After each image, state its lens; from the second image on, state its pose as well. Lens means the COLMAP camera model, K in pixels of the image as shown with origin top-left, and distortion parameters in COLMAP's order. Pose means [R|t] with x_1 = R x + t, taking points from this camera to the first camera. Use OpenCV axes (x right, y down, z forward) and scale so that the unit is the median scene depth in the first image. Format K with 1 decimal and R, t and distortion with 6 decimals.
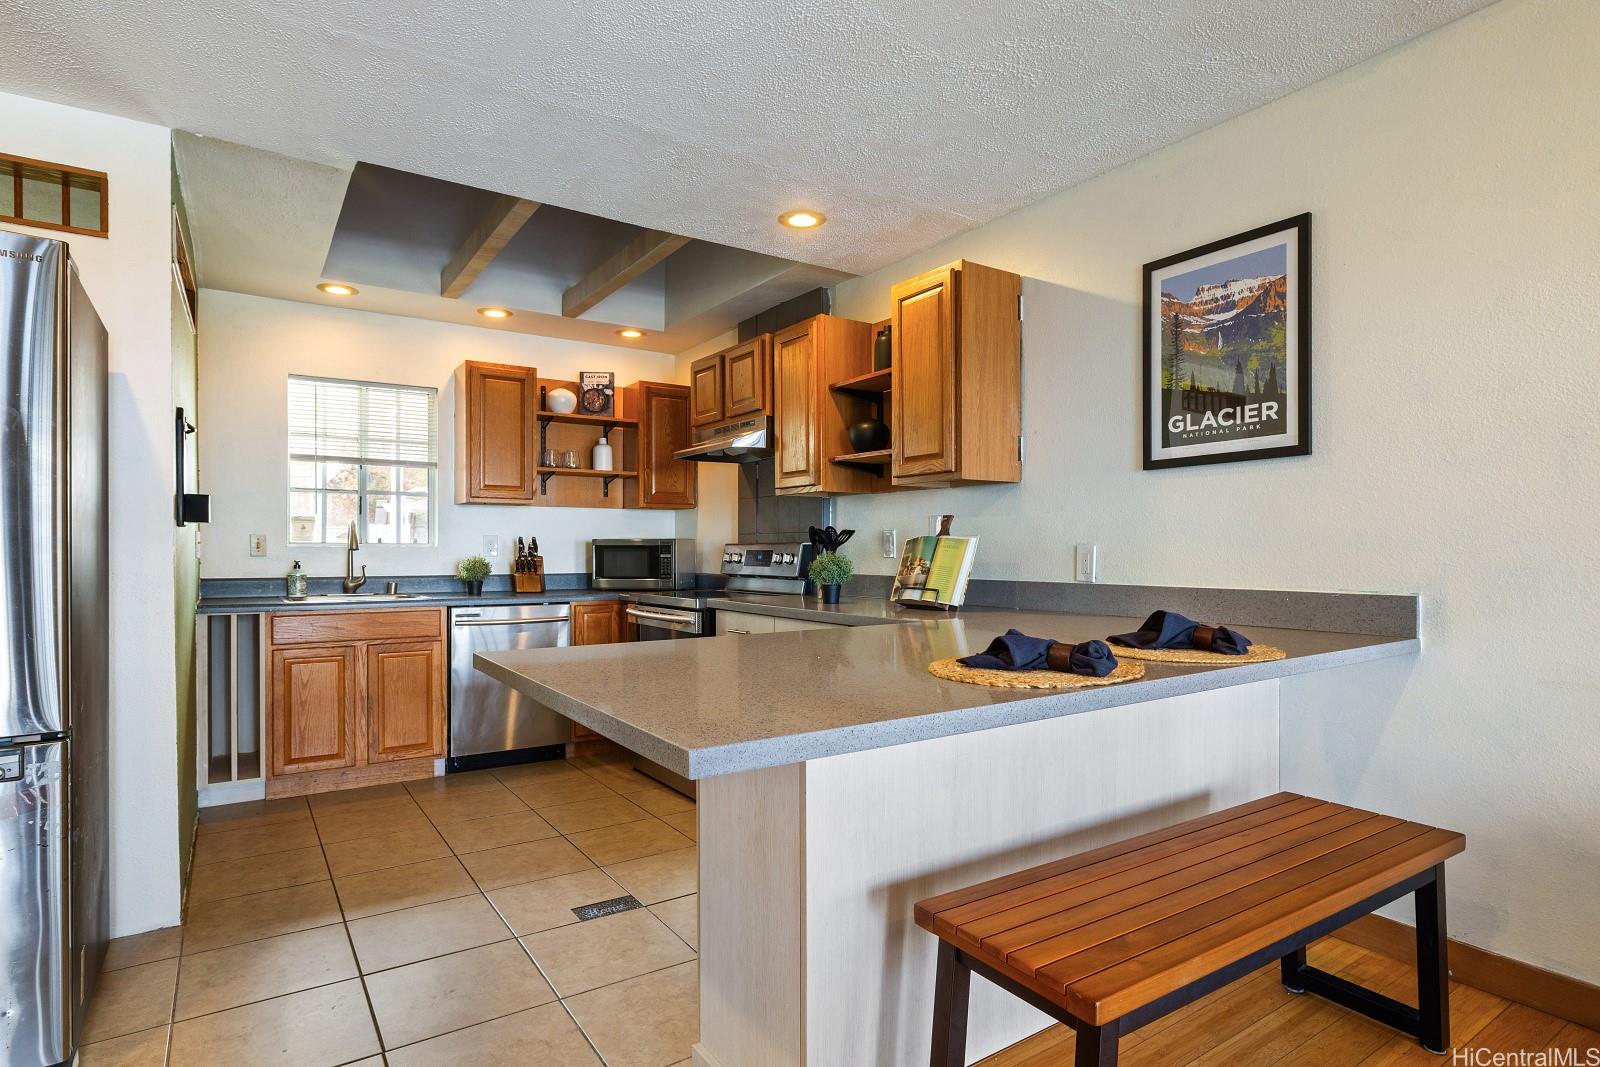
lens RADIAL K [[847.9, 0, 798.4], [0, 847.9, 544.1], [0, 0, 1]] dist [-0.000660, -0.000555]
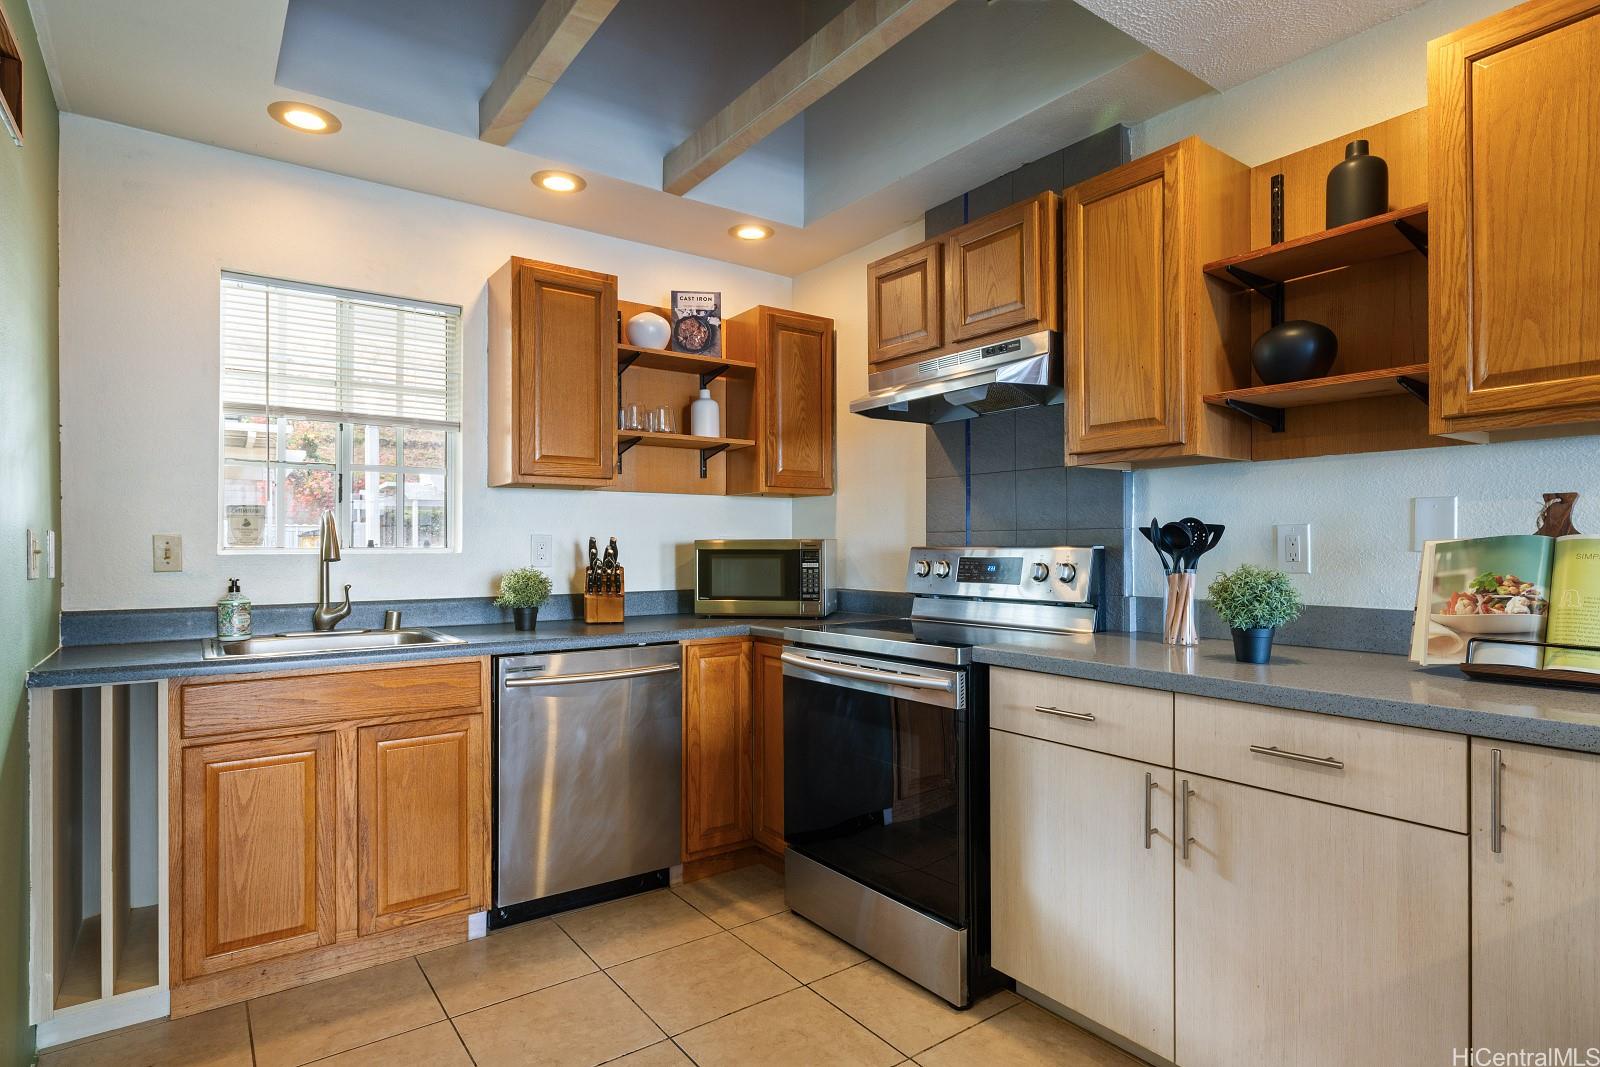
lens RADIAL K [[847.9, 0, 800.6], [0, 847.9, 535.2], [0, 0, 1]] dist [-0.000660, -0.000555]
pose [[0.999324, -0.003236, 0.036629, -0.210457], [0.003500, 0.999968, -0.007145, -0.005411], [-0.036604, 0.007268, 0.999303, 0.381090]]
